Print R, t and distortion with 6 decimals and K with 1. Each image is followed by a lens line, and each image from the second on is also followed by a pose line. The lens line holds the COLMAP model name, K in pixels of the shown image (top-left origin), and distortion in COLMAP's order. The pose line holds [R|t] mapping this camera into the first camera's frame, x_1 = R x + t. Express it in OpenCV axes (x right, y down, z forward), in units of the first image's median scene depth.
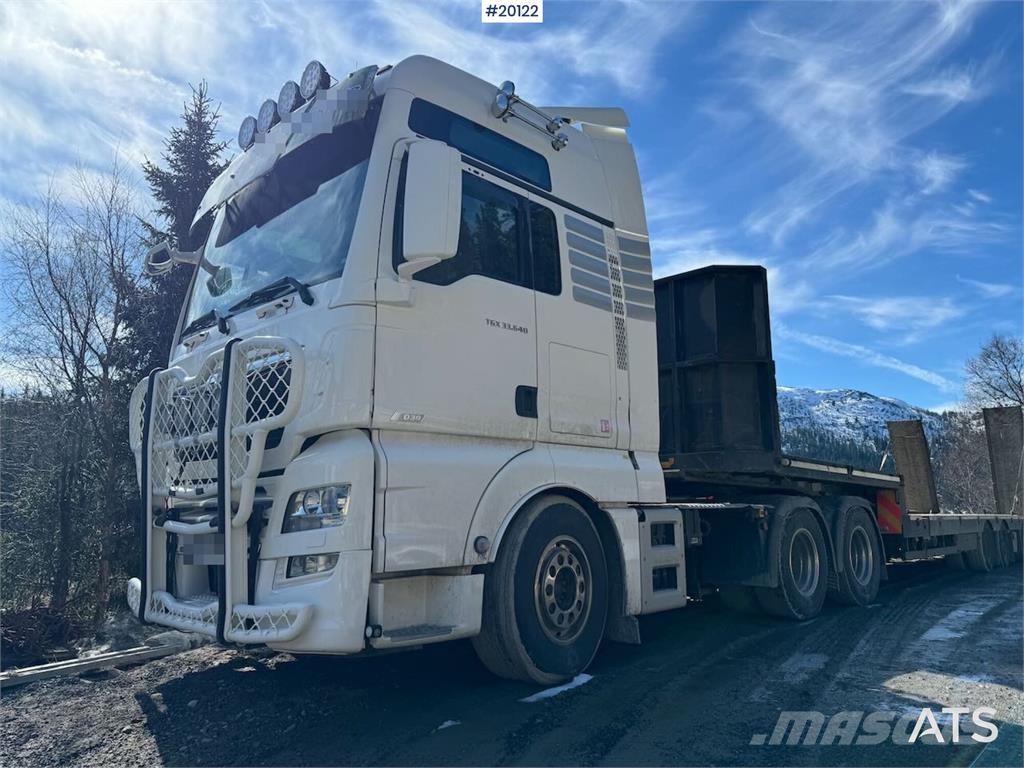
lens RADIAL K [[719.5, 0, 512.0], [0, 719.5, 384.0], [0, 0, 1]] dist [0.065342, -0.003369]
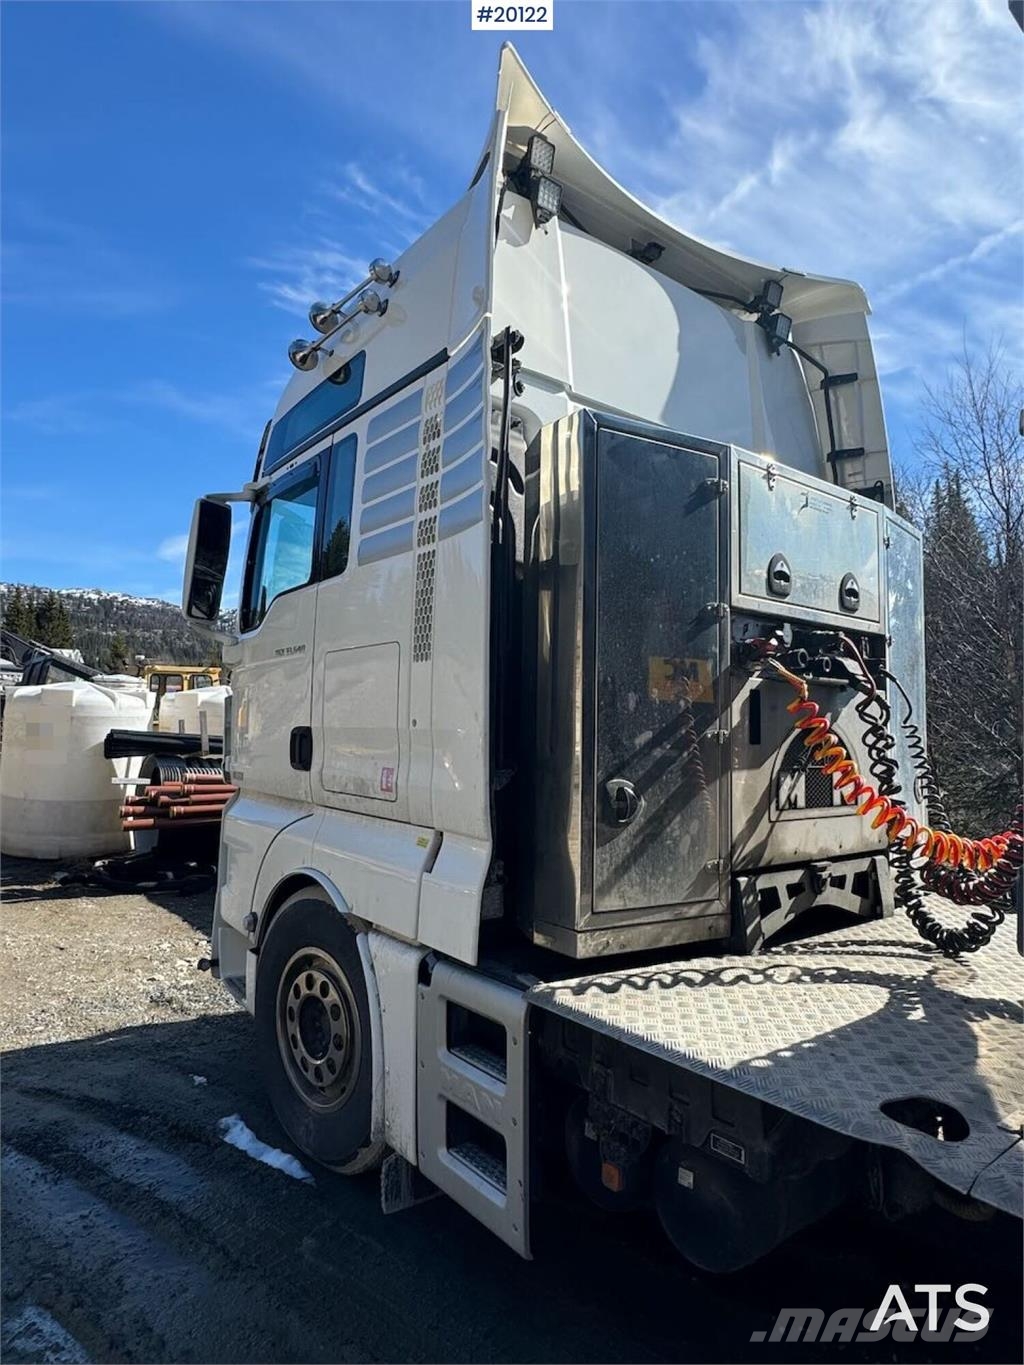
lens RADIAL K [[801.9, 0, 512.0], [0, 801.9, 682.5], [0, 0, 1]] dist [-0.005744, 0.000244]
pose [[-0.130486, -0.053674, -0.989996, 0.741861], [0.157734, 0.984692, -0.074176, 0.048325], [0.978823, -0.165834, -0.120022, 1.222293]]
